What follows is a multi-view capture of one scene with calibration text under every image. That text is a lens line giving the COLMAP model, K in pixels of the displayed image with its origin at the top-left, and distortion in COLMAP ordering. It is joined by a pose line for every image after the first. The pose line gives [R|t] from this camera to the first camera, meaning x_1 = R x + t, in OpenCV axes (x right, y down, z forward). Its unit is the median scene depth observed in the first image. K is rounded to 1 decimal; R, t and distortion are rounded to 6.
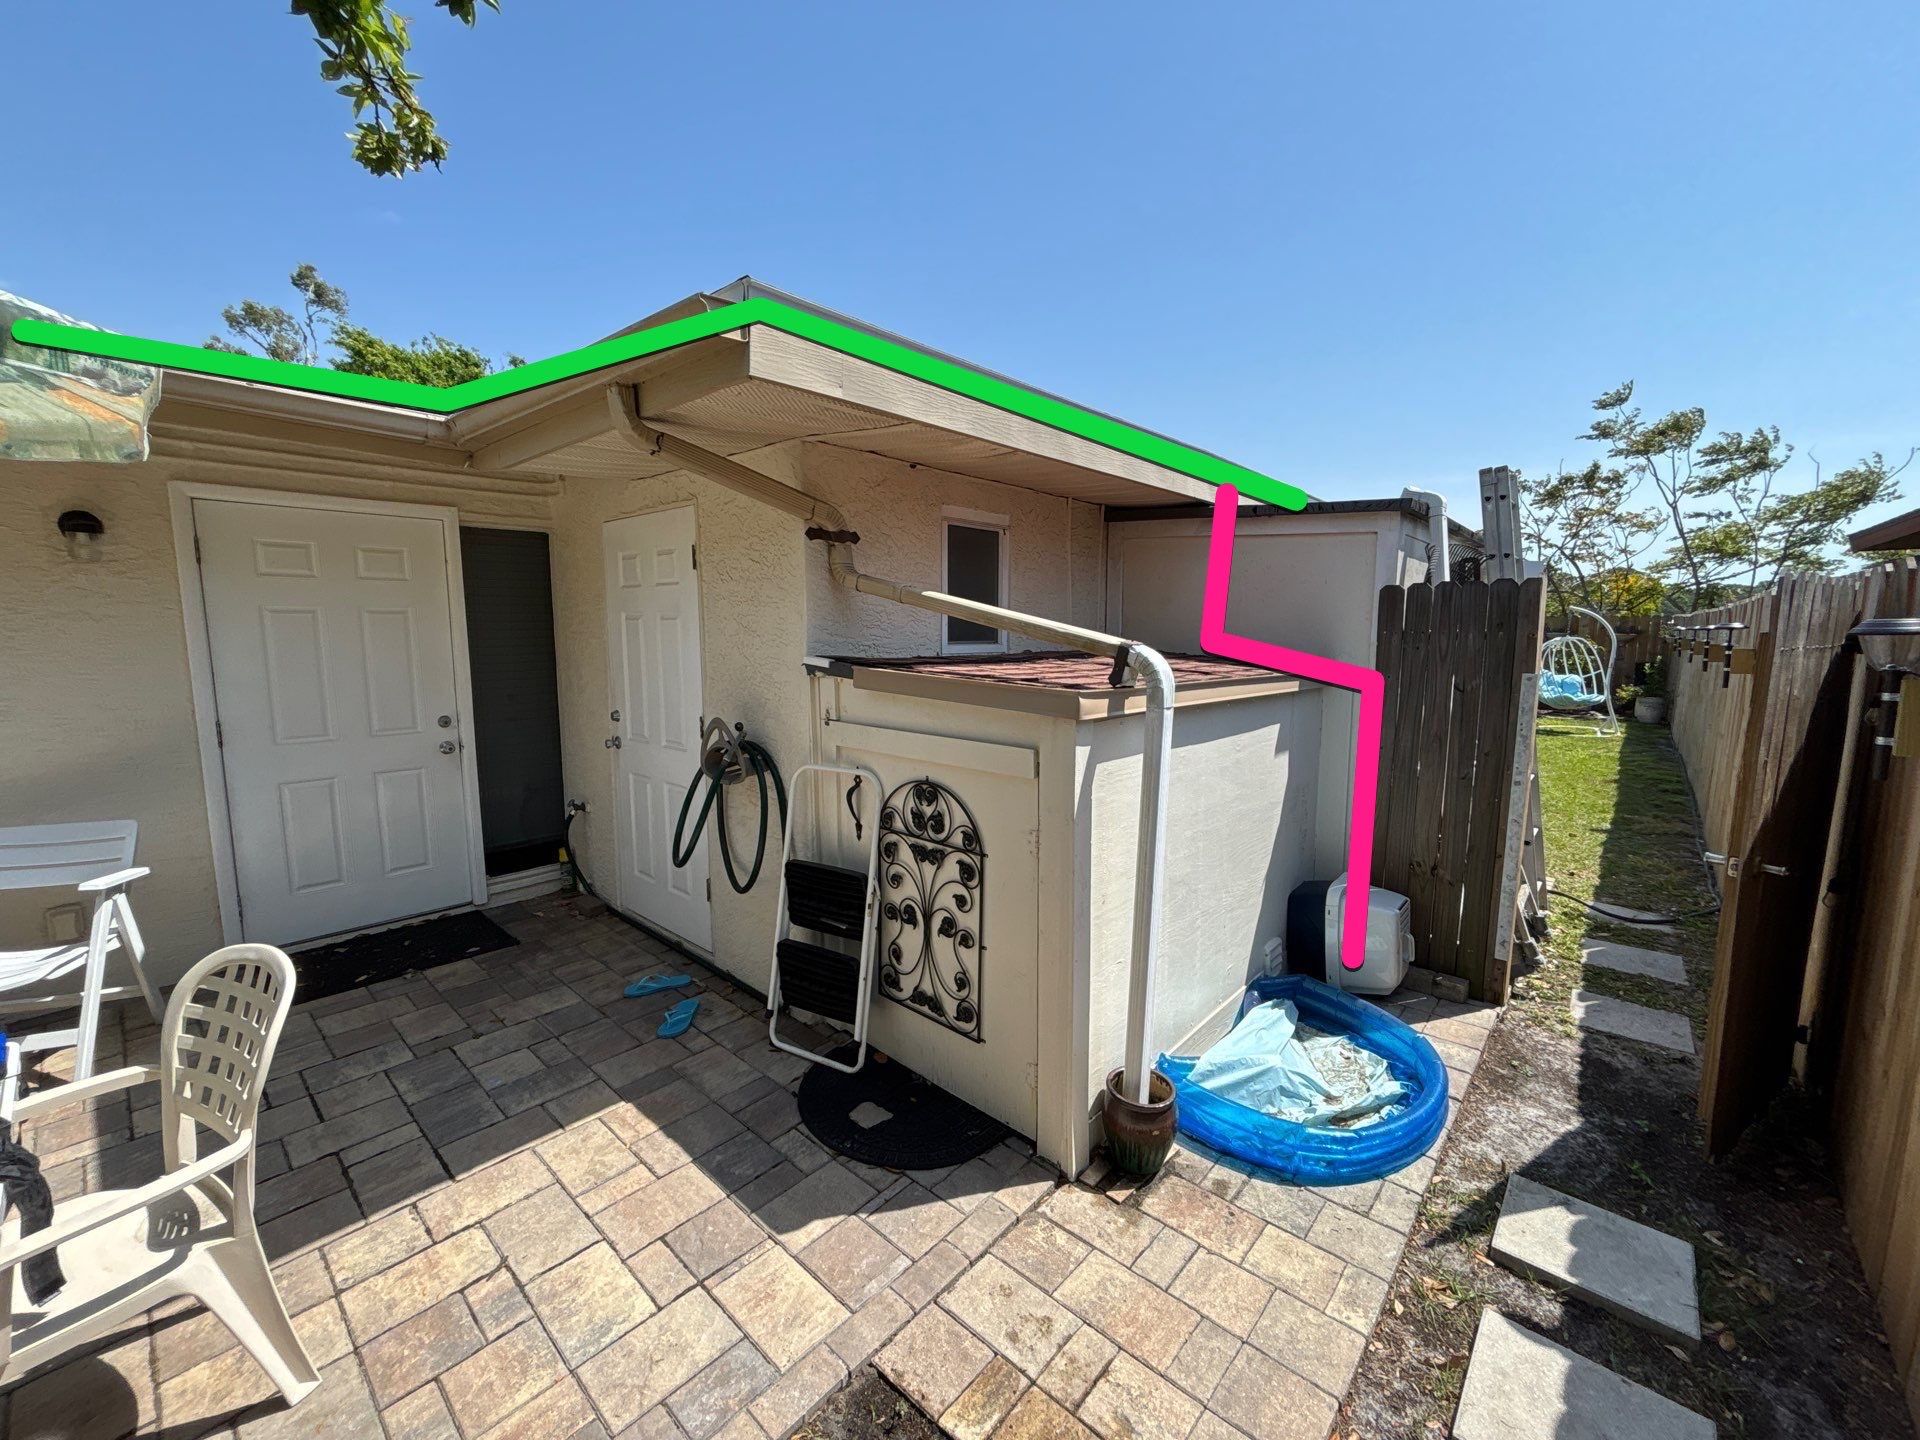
lens RADIAL K [[779.9, 0, 954.9], [0, 779.9, 726.4], [0, 0, 1]] dist [0.002111, -0.000058]
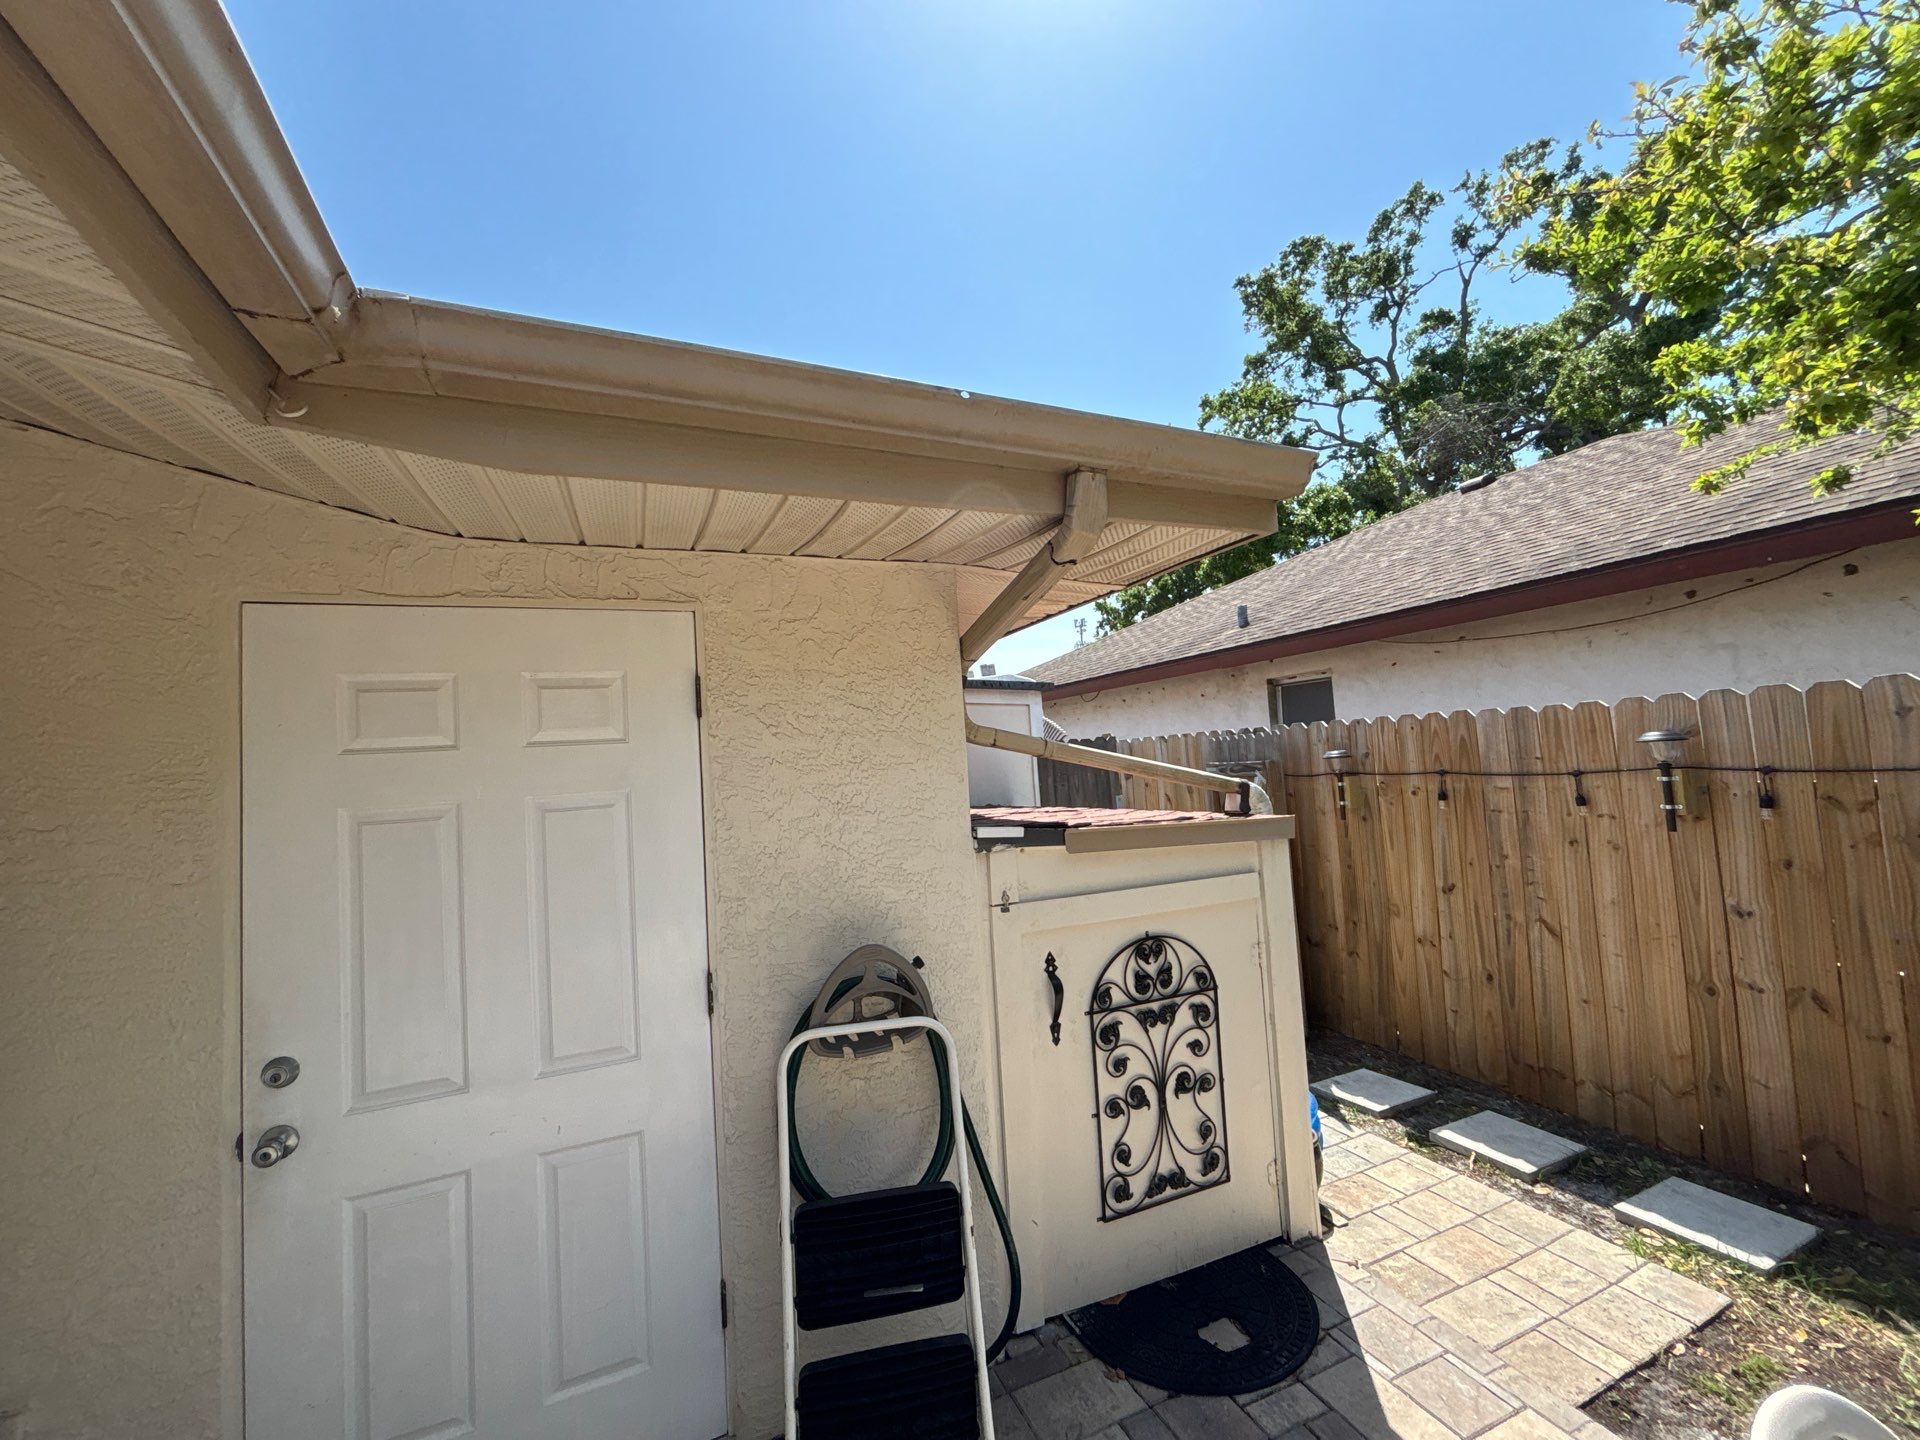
lens RADIAL K [[803.1, 0, 964.1], [0, 803.1, 715.1], [0, 0, 1]] dist [-0.001155, -0.000174]
pose [[0.402576, 0.029221, 0.914920, -0.887235], [0.177769, 0.977966, -0.109455, -0.110895], [-0.897959, 0.206708, 0.388511, 0.642505]]
